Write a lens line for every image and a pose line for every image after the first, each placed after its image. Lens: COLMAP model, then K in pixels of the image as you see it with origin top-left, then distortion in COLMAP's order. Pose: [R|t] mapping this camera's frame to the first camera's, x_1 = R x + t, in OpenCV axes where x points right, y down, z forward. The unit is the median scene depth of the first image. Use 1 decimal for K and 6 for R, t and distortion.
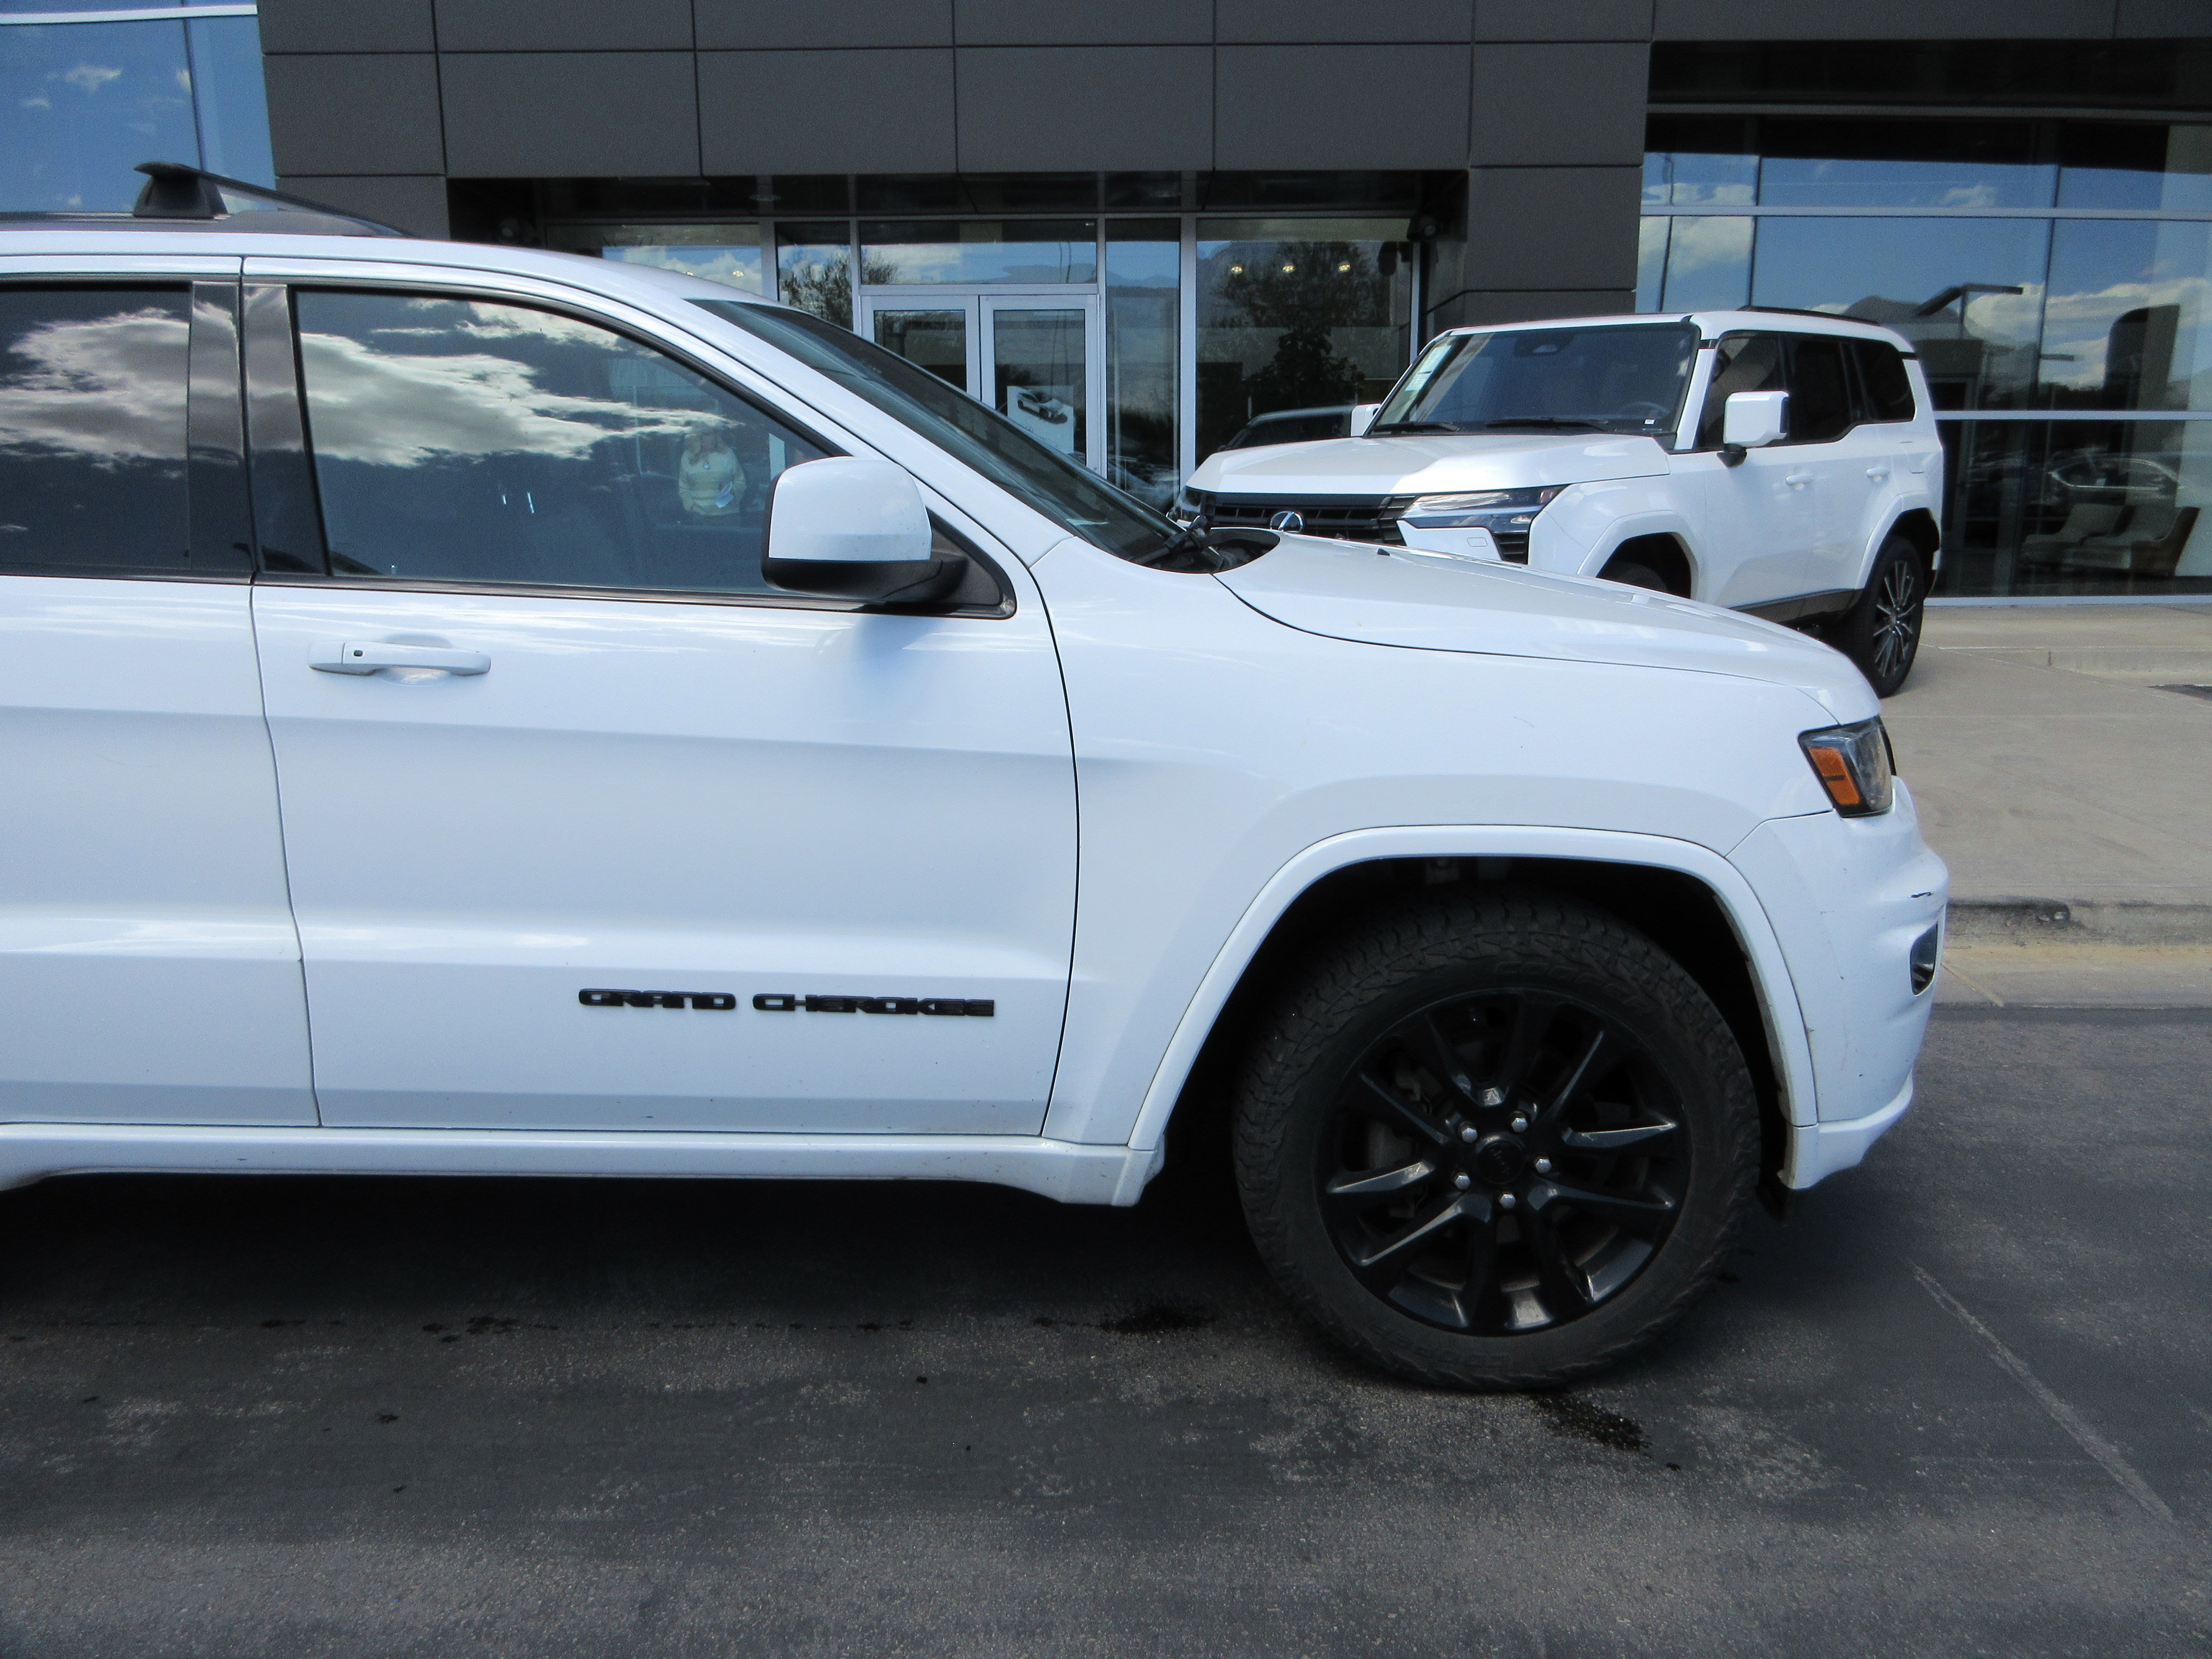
lens RADIAL K [[1639.3, 0, 1109.3], [0, 1639.3, 816.6], [0, 0, 1]] dist [-0.003974, 0.010622]
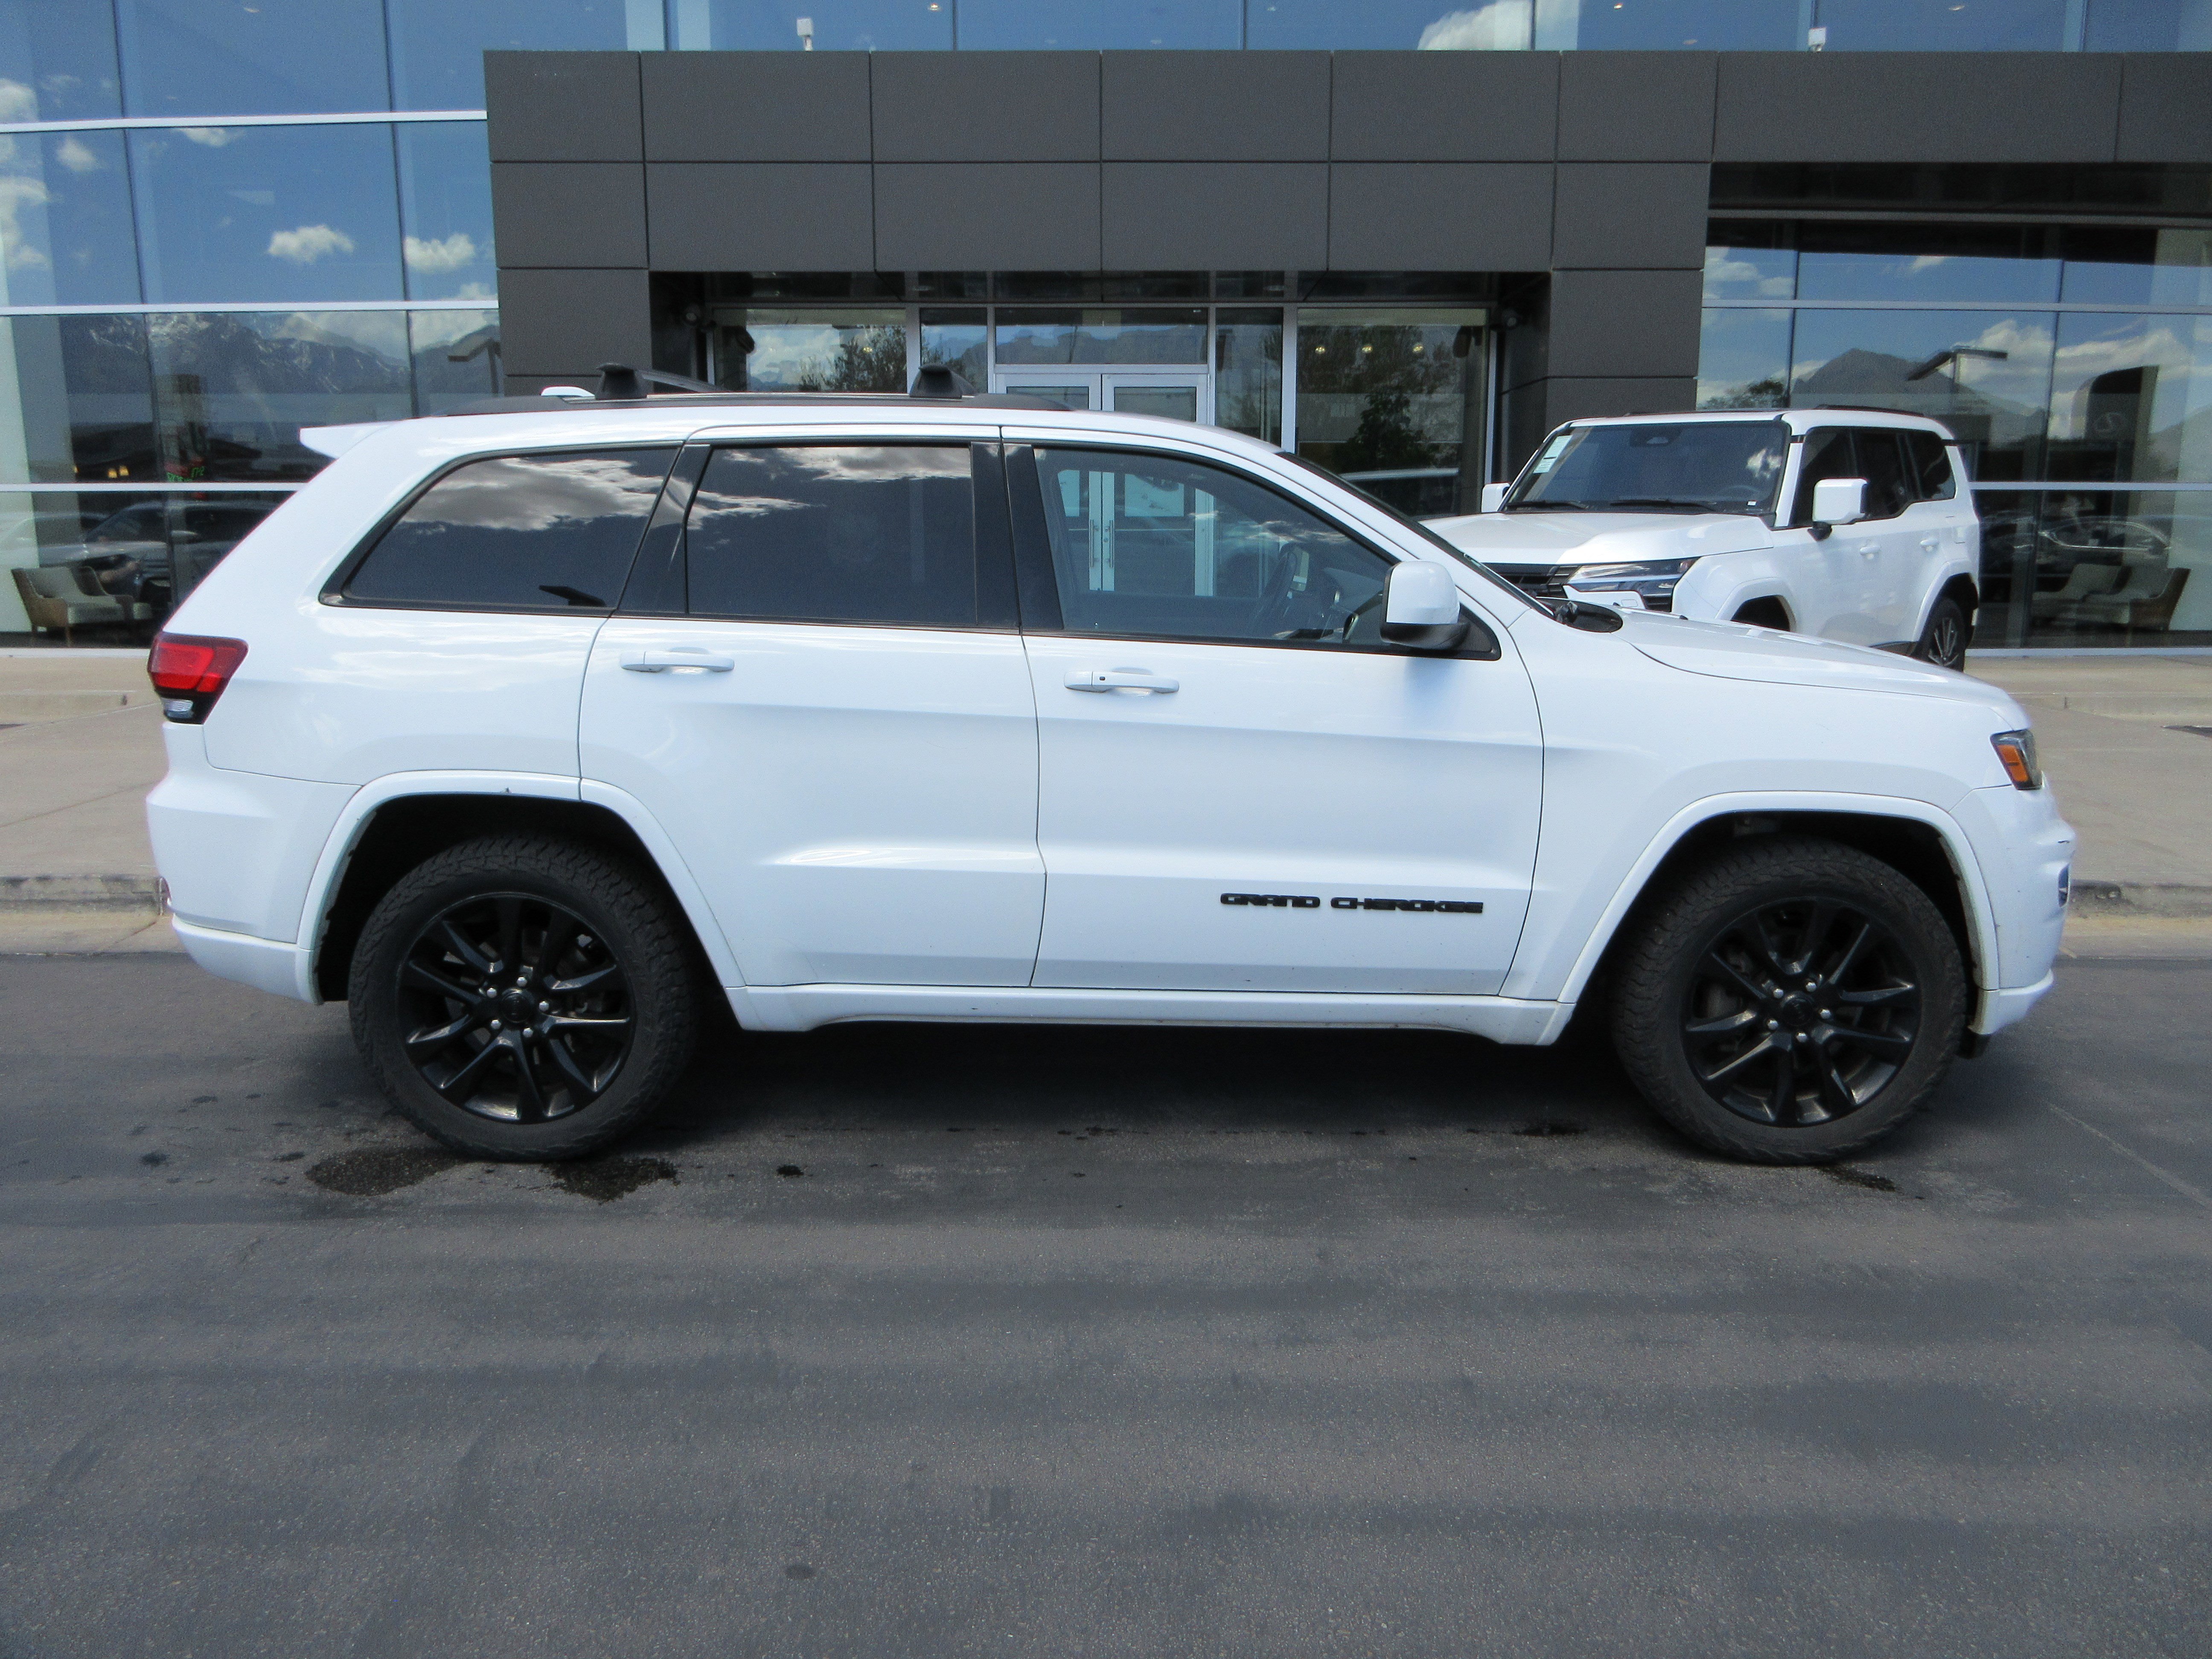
lens RADIAL K [[1639.3, 0, 1108.5], [0, 1639.3, 816.9], [0, 0, 1]] dist [-0.003974, 0.010622]
pose [[0.999949, 0.005235, 0.008632, -0.417038], [-0.004994, 0.999603, -0.027718, 0.071339], [-0.008774, 0.027673, 0.999579, -0.534930]]
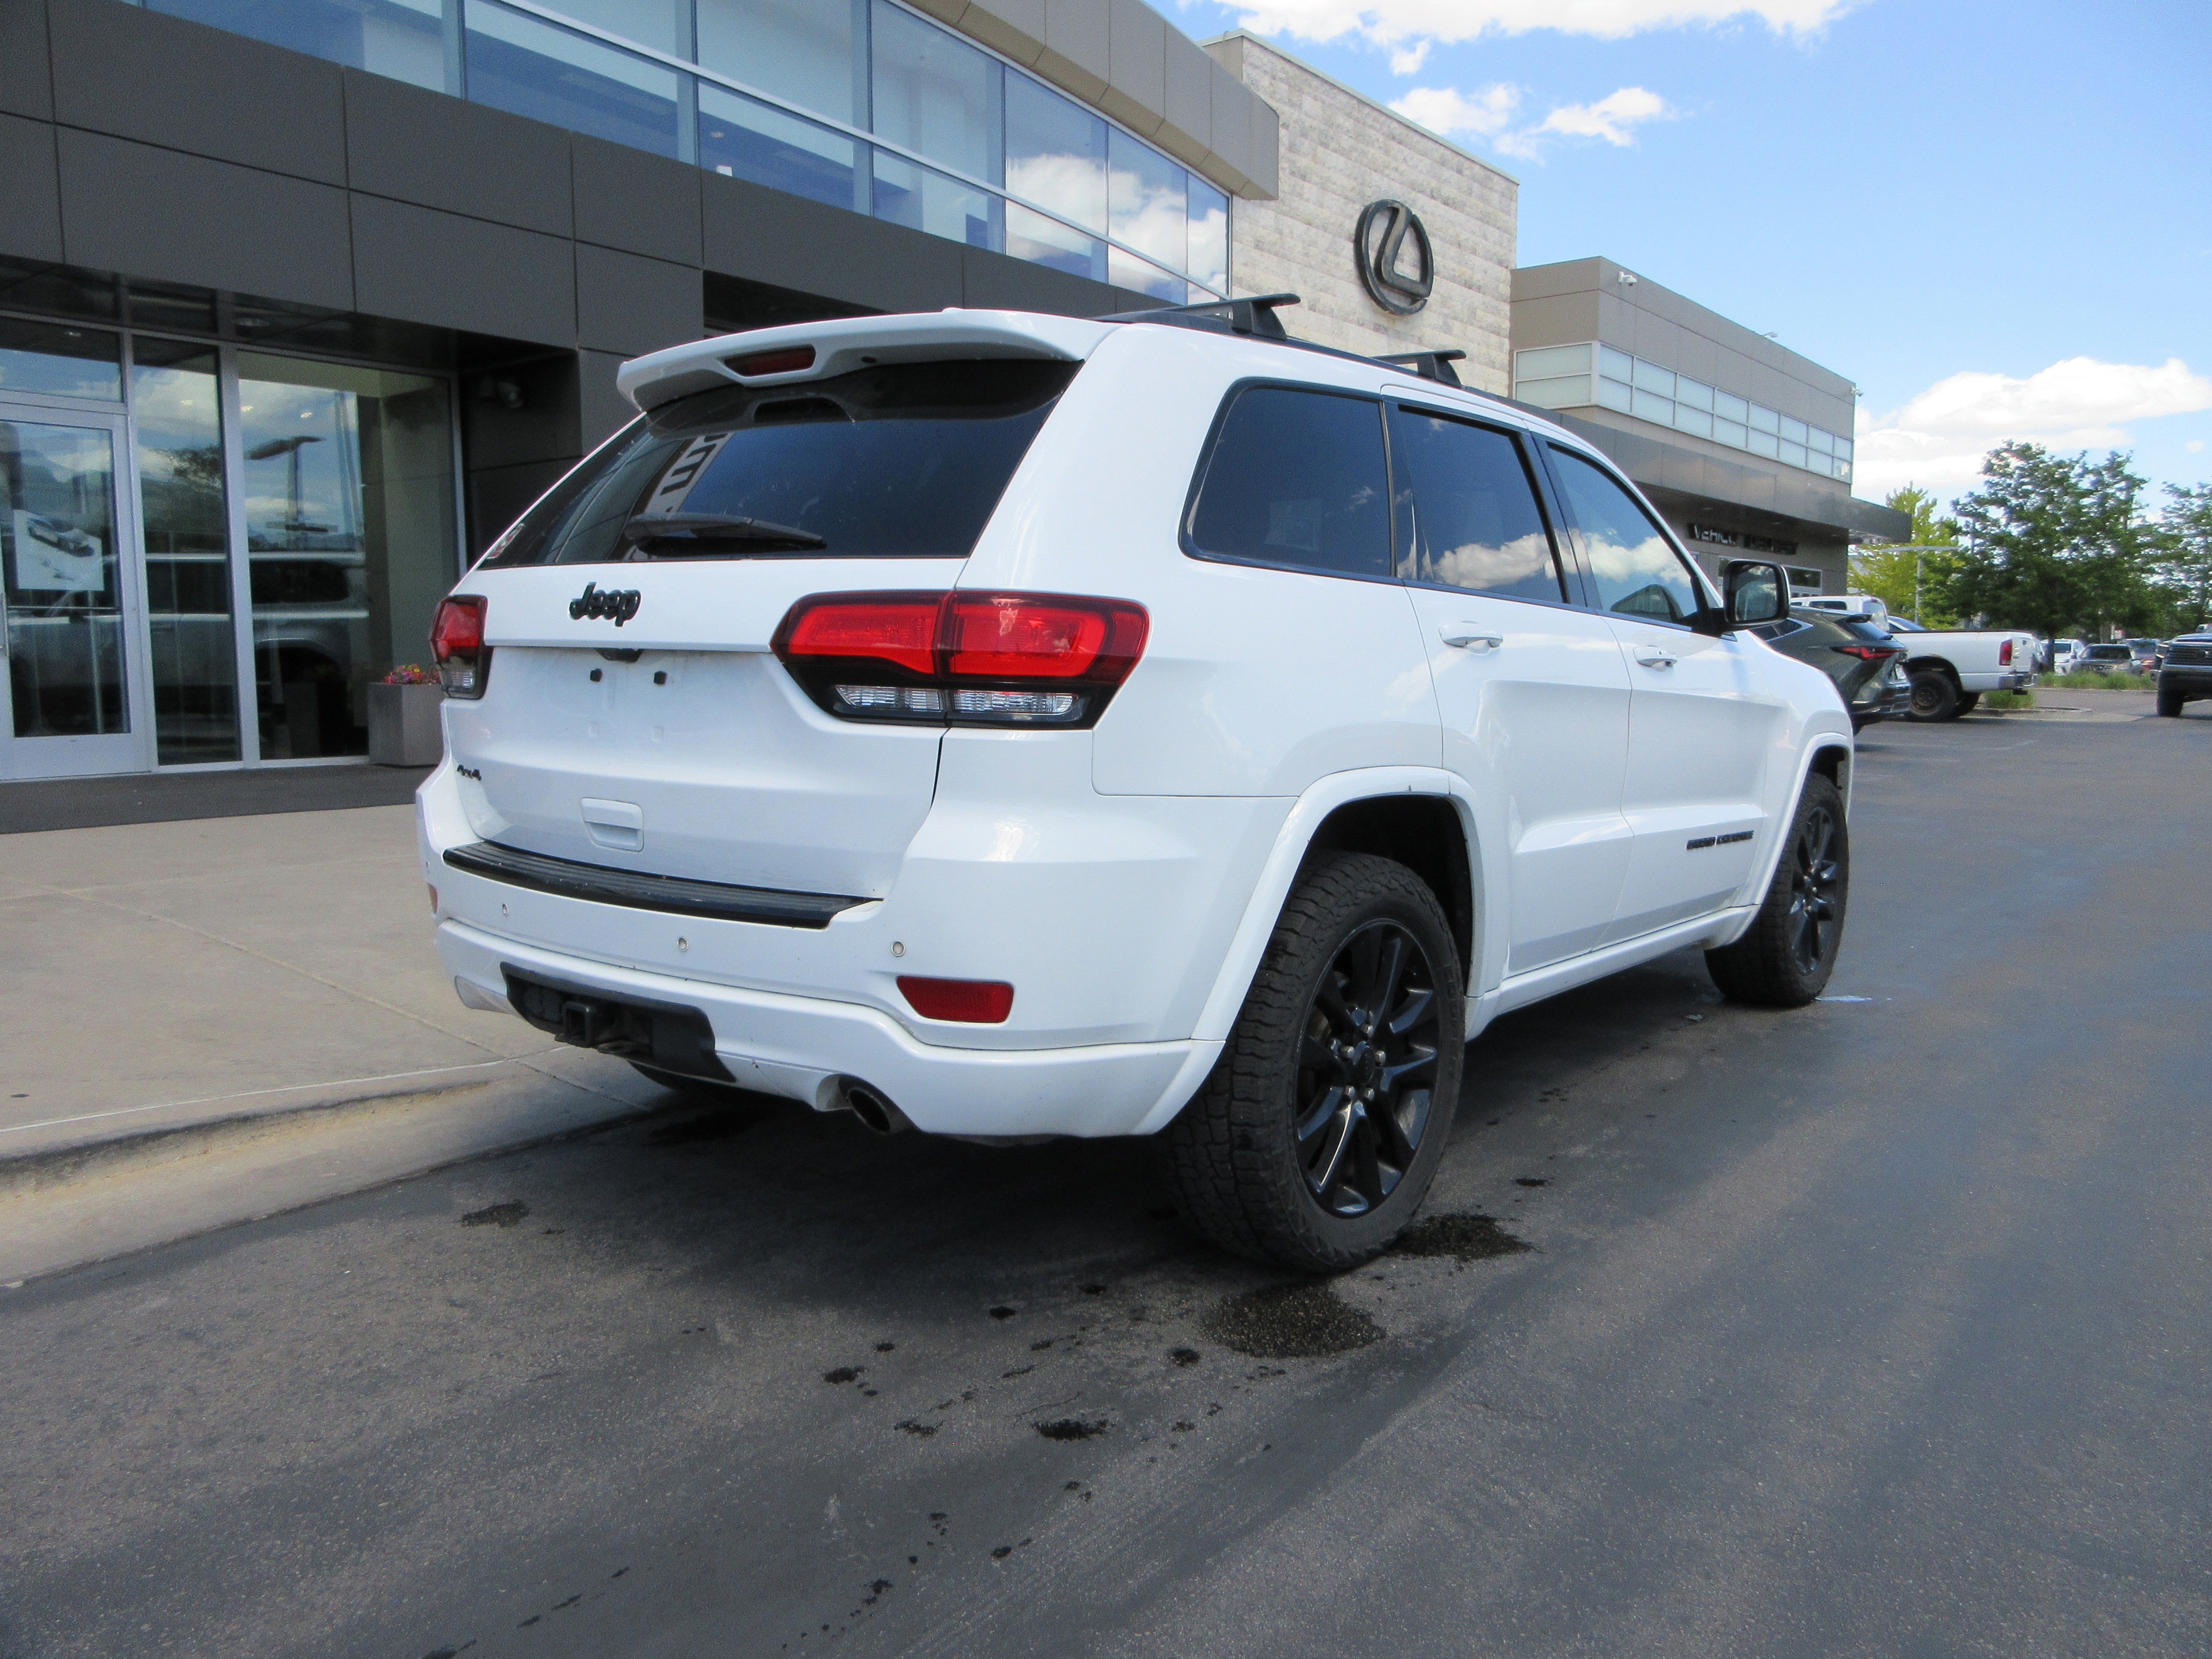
lens RADIAL K [[1639.3, 0, 1105.0], [0, 1639.3, 843.3], [0, 0, 1]] dist [-0.003974, 0.010622]
pose [[0.614841, -0.085903, 0.783958, -1.995242], [0.157039, 0.987479, -0.014958, 0.032735], [-0.772858, 0.132308, 0.620633, 0.355210]]
